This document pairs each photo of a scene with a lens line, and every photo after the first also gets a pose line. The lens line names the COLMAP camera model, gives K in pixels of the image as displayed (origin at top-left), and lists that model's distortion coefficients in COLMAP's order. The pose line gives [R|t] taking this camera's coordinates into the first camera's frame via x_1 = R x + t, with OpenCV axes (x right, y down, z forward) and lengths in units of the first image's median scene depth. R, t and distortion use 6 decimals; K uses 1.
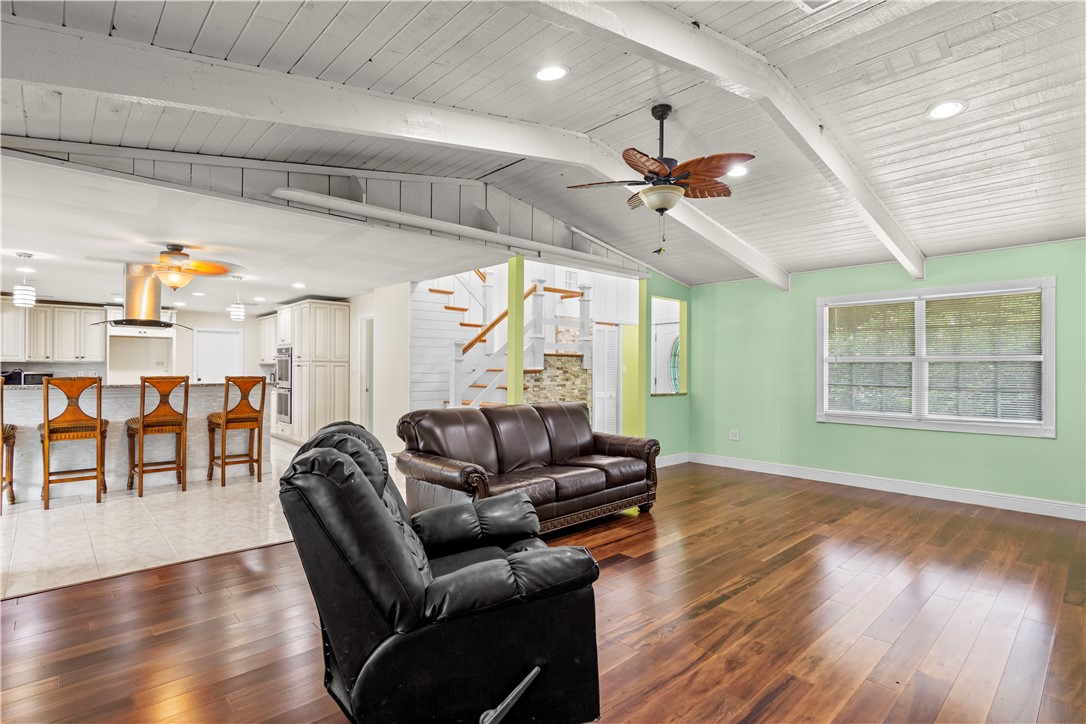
lens RADIAL K [[531.5, 0, 546.0], [0, 531.5, 368.7], [0, 0, 1]] dist [-0.001634, -0.012382]
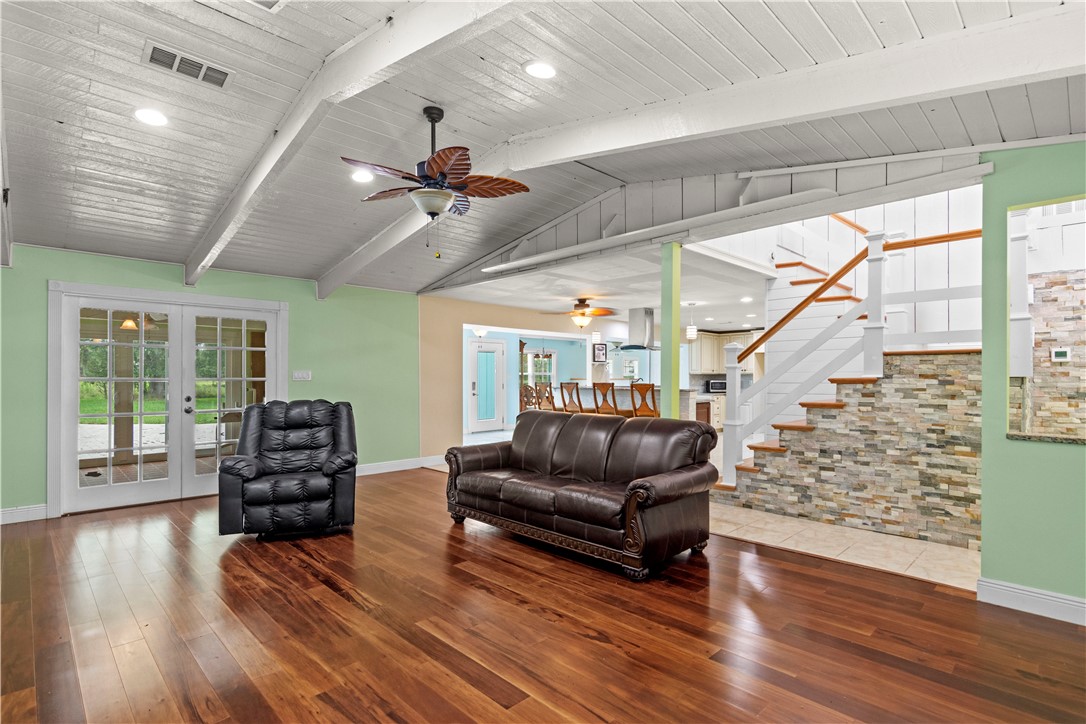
lens RADIAL K [[523.4, 0, 539.3], [0, 523.4, 374.8], [0, 0, 1]] dist [-0.000837, 0.000181]
pose [[0.022754, -0.008767, -0.999703, 0.958438], [-0.000727, 0.999961, -0.008786, 0.005490], [0.999741, 0.000926, 0.022747, 0.944171]]
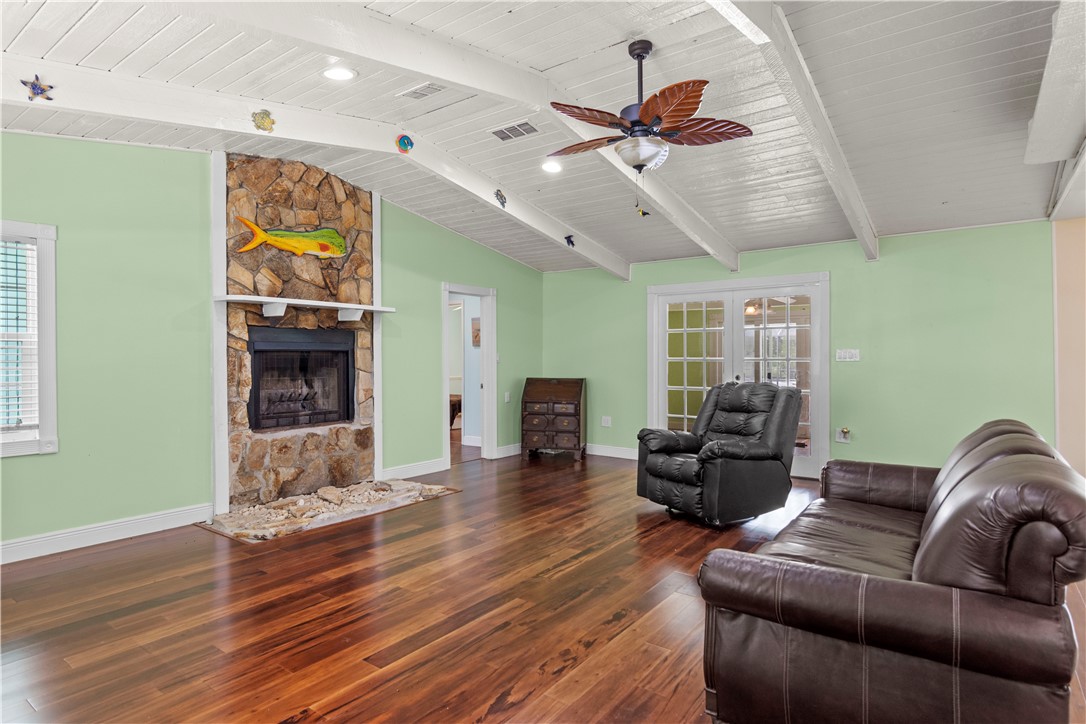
lens RADIAL K [[579.3, 0, 555.5], [0, 579.3, 361.0], [0, 0, 1]] dist [-0.001489, -0.029835]
pose [[-0.980489, 0.000502, -0.196573, 0.424908], [-0.000289, 0.999992, 0.004000, 0.004262], [0.196574, 0.003978, -0.980481, 1.506427]]
